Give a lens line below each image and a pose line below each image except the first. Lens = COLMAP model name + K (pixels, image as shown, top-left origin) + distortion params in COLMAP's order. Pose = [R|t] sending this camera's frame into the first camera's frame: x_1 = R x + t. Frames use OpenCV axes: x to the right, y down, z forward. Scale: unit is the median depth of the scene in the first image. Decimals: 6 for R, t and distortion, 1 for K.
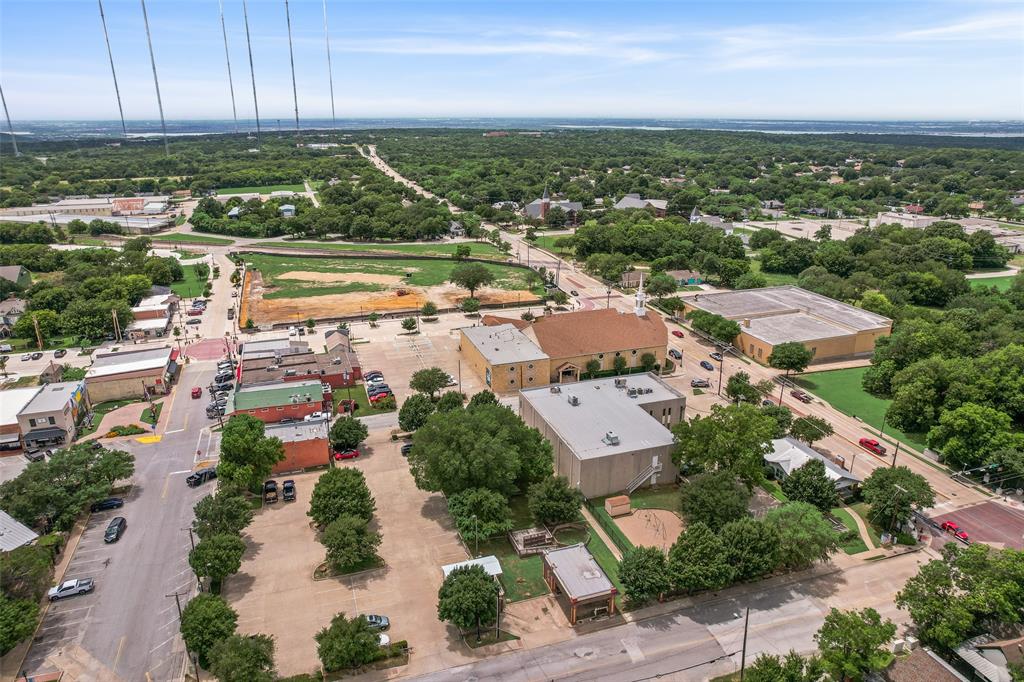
lens RADIAL K [[659.1, 0, 514.5], [0, 659.1, 335.0], [0, 0, 1]] dist [-0.078697, 0.075105]
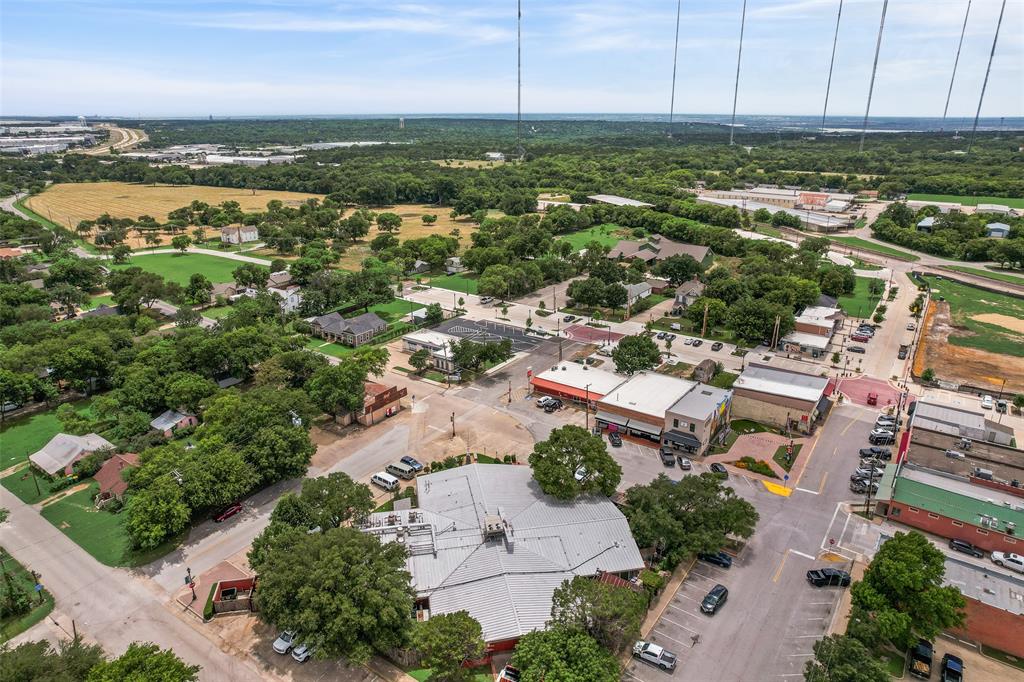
lens RADIAL K [[659.1, 0, 514.5], [0, 659.1, 335.0], [0, 0, 1]] dist [-0.078697, 0.075105]
pose [[0.586051, 0.266798, -0.765091, -0.093828], [-0.262746, 0.955788, 0.132037, -0.028137], [0.766492, 0.123644, 0.630240, 0.099311]]
